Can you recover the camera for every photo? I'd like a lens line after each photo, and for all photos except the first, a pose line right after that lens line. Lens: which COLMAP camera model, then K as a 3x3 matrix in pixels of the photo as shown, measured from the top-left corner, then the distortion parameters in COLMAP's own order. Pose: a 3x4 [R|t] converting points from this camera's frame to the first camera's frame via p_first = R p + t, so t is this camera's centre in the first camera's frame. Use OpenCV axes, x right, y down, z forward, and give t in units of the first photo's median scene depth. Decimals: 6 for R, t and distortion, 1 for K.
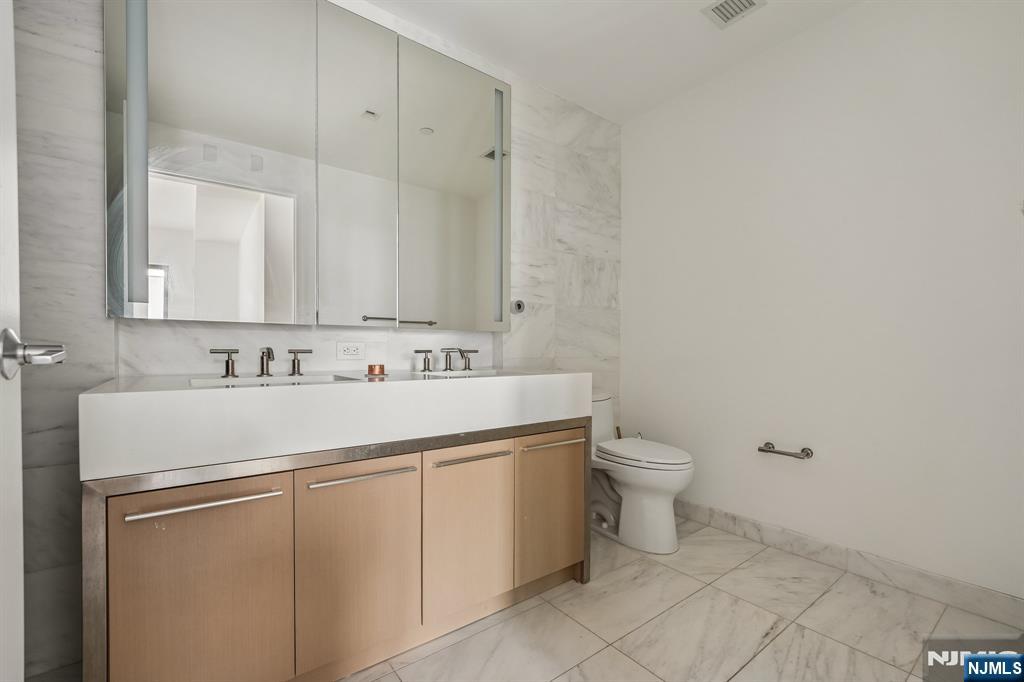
lens RADIAL K [[426.4, 0, 512.3], [0, 426.4, 351.5], [0, 0, 1]] dist [-0.023439, 0.000023]
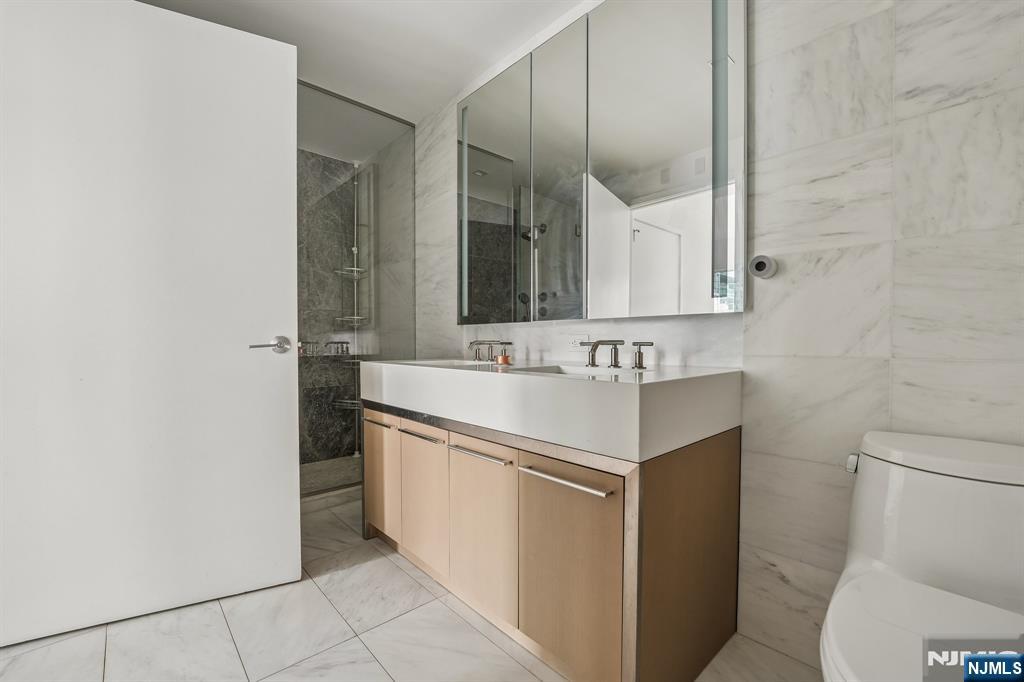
lens RADIAL K [[426.4, 0, 512.3], [0, 426.4, 351.5], [0, 0, 1]] dist [-0.023439, 0.000023]
pose [[0.116569, 0.017145, -0.993035, 0.507016], [-0.001038, 0.999853, 0.017140, 0.000729], [0.993182, -0.000967, 0.116569, 0.554417]]
